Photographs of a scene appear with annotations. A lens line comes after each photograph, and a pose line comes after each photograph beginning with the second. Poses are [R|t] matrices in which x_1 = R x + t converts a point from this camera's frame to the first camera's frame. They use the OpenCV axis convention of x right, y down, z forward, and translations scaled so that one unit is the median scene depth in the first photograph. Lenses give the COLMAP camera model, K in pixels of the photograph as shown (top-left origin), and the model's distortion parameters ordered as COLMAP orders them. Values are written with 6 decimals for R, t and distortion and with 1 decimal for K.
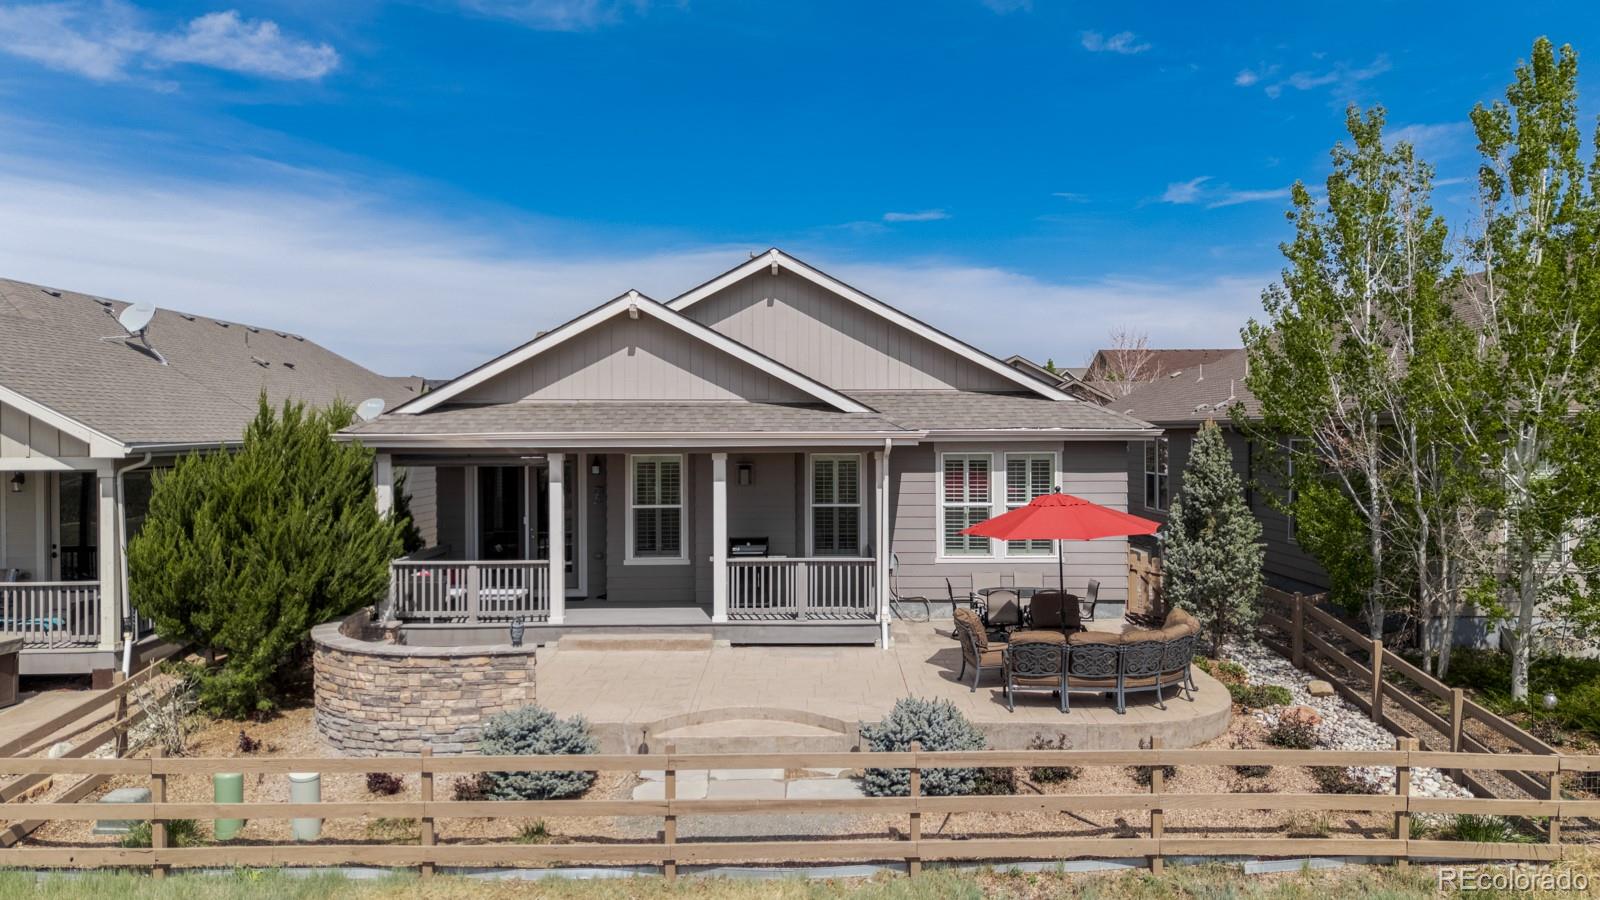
lens RADIAL K [[1198.1, 0, 800.0], [0, 1198.1, 450.0], [0, 0, 1]] dist [0.002355, -0.010234]
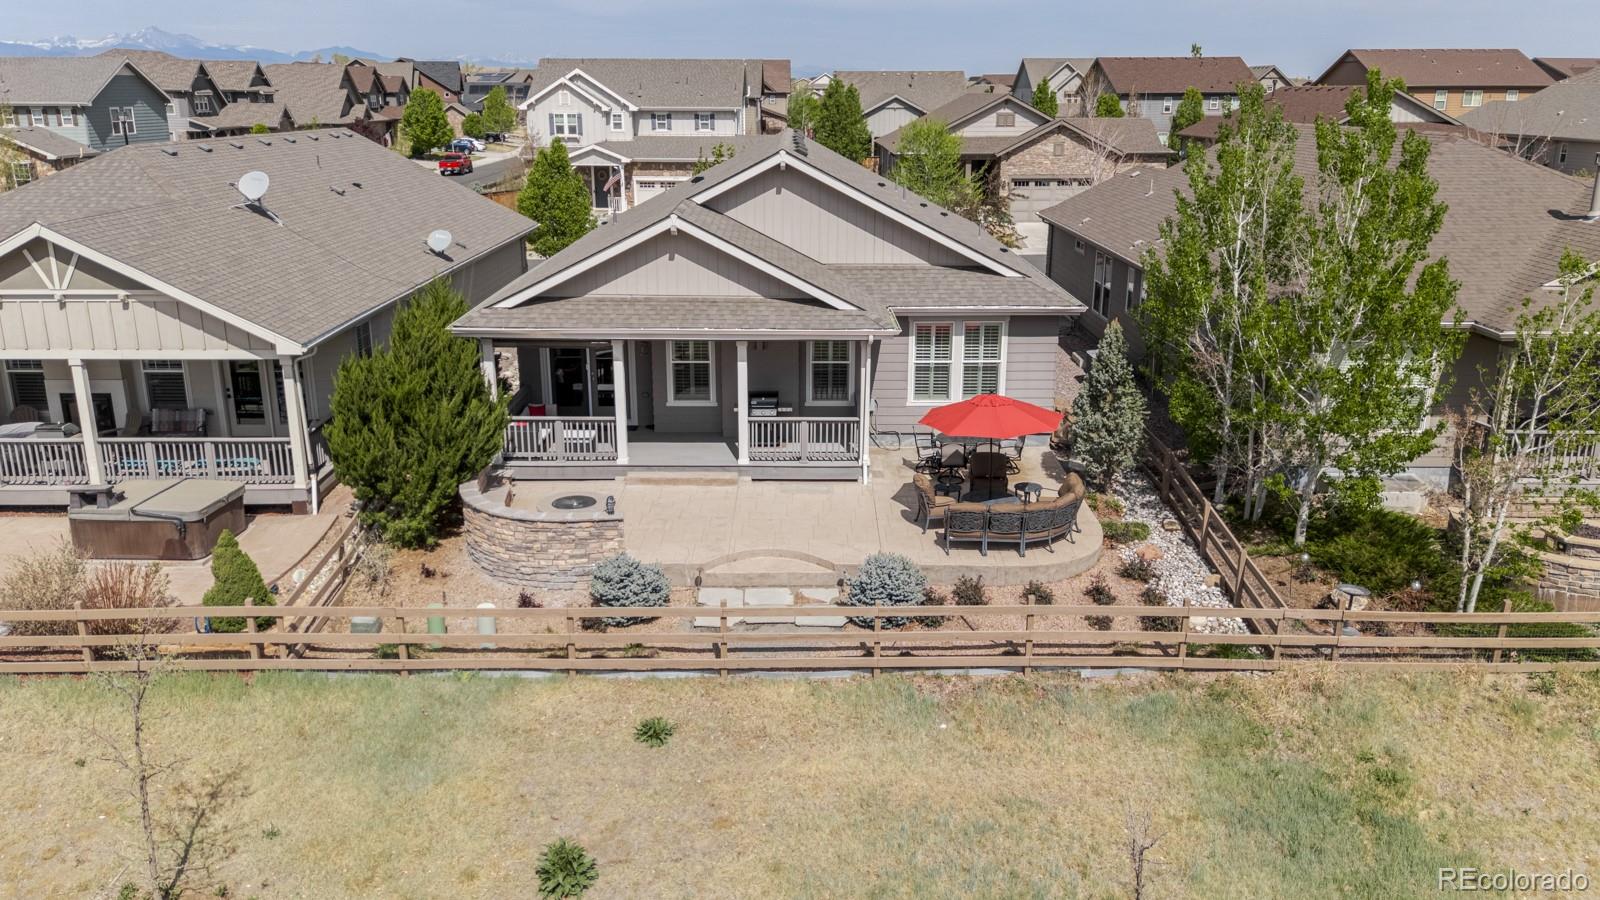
lens RADIAL K [[1198.1, 0, 800.0], [0, 1198.1, 450.0], [0, 0, 1]] dist [0.002355, -0.010234]
pose [[0.999970, 0.004918, 0.005976, -0.013448], [-0.006395, 0.959947, 0.280110, -0.295109], [-0.004359, -0.280139, 0.959949, -0.349750]]
